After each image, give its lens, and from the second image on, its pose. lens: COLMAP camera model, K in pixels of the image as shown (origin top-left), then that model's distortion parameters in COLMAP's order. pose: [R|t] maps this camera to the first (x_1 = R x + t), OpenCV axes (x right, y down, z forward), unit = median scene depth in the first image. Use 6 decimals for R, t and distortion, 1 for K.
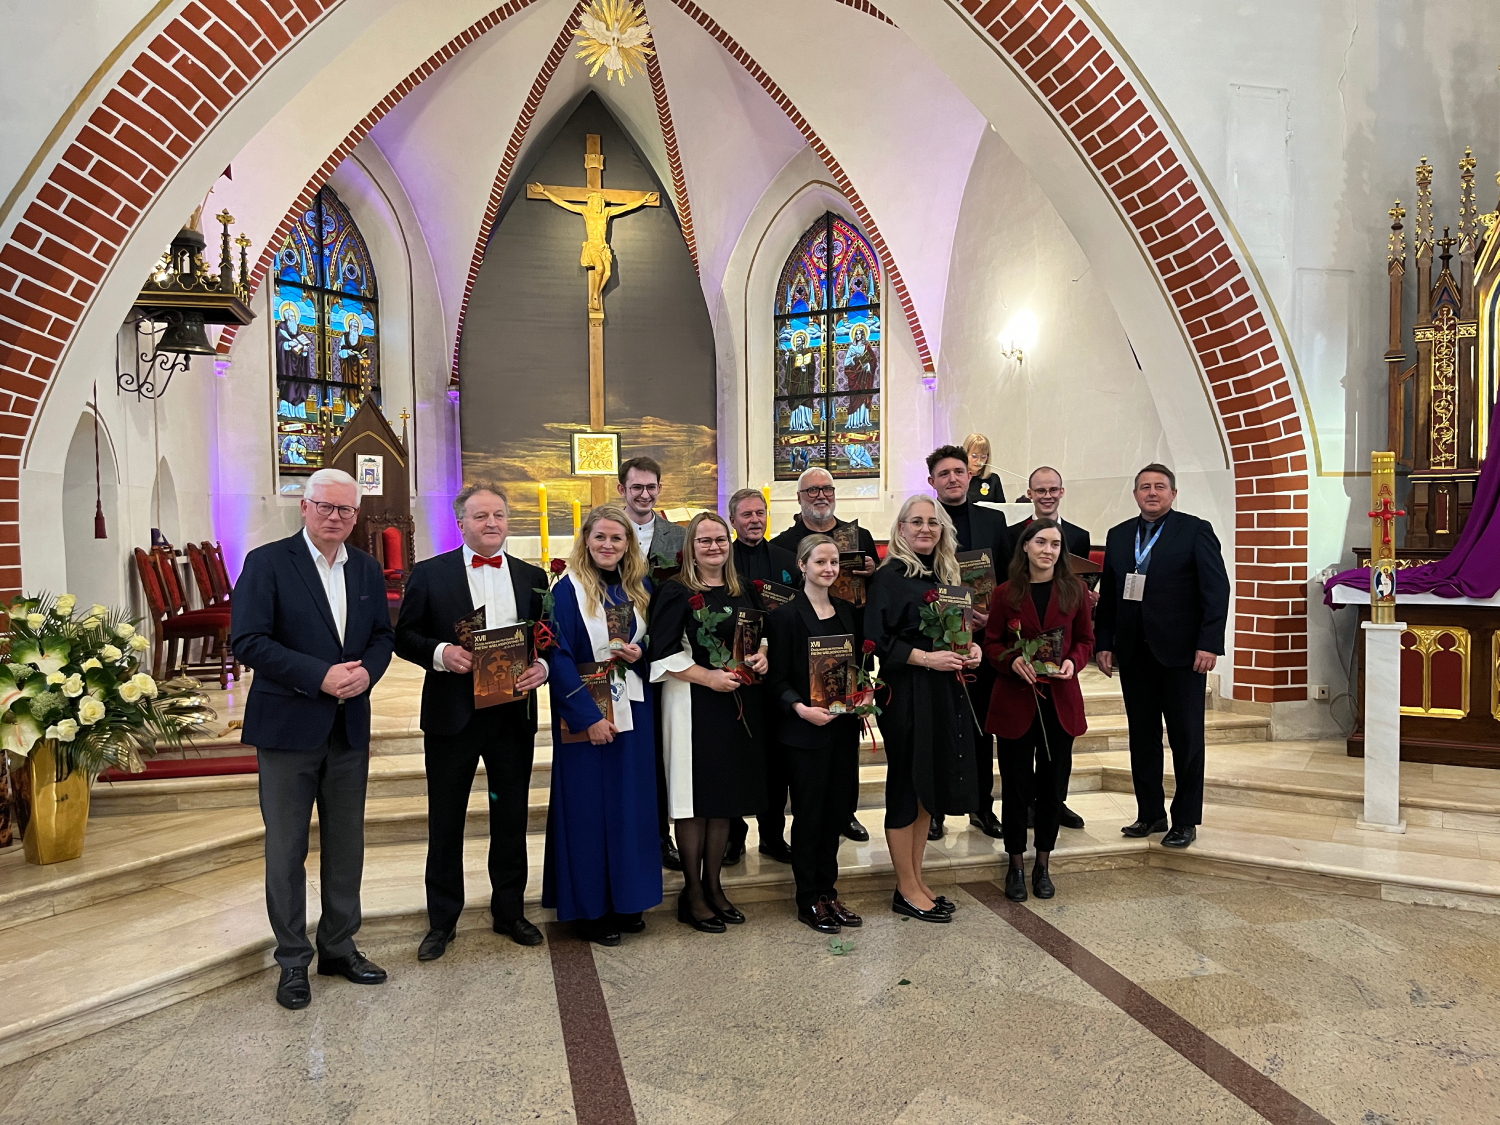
lens RADIAL K [[1138.4, 0, 754.7], [0, 1138.4, 566.4], [0, 0, 1]] dist [0.063260, -0.081657]
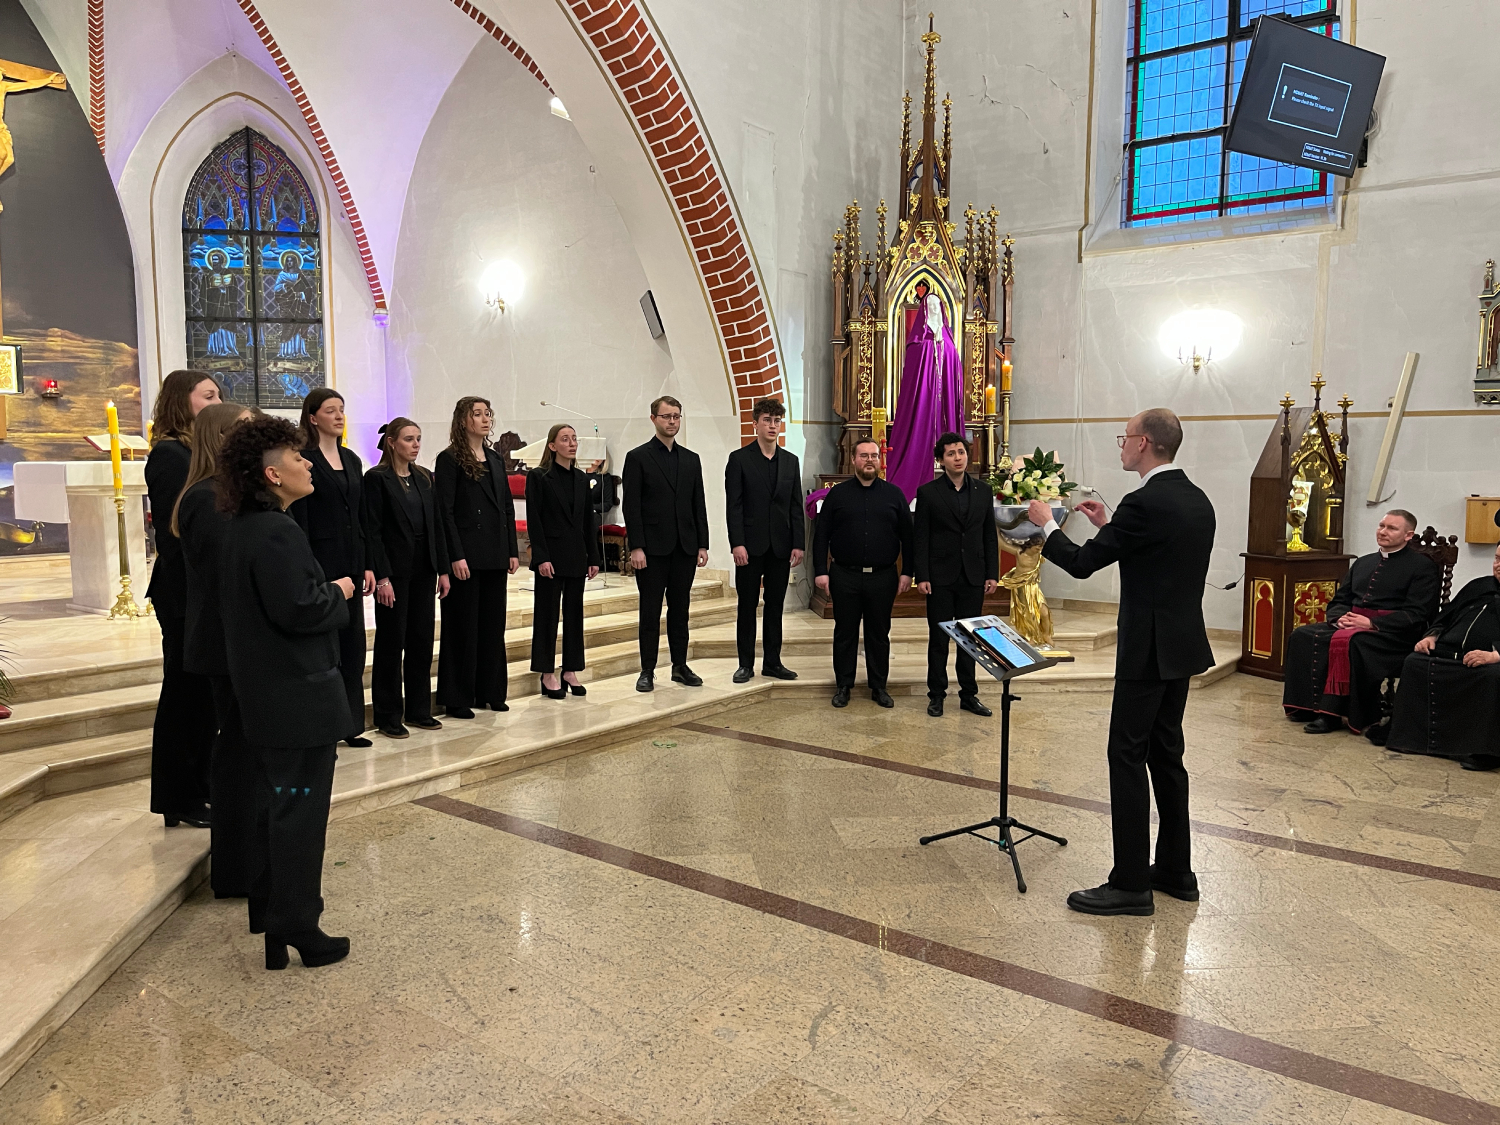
lens RADIAL K [[1138.4, 0, 751.5], [0, 1138.4, 564.8], [0, 0, 1]] dist [0.063260, -0.081657]
pose [[0.784068, -0.047031, 0.618890, -0.275167], [0.016000, 0.998325, 0.055595, 0.010581], [-0.620468, -0.033689, 0.783508, -0.034954]]
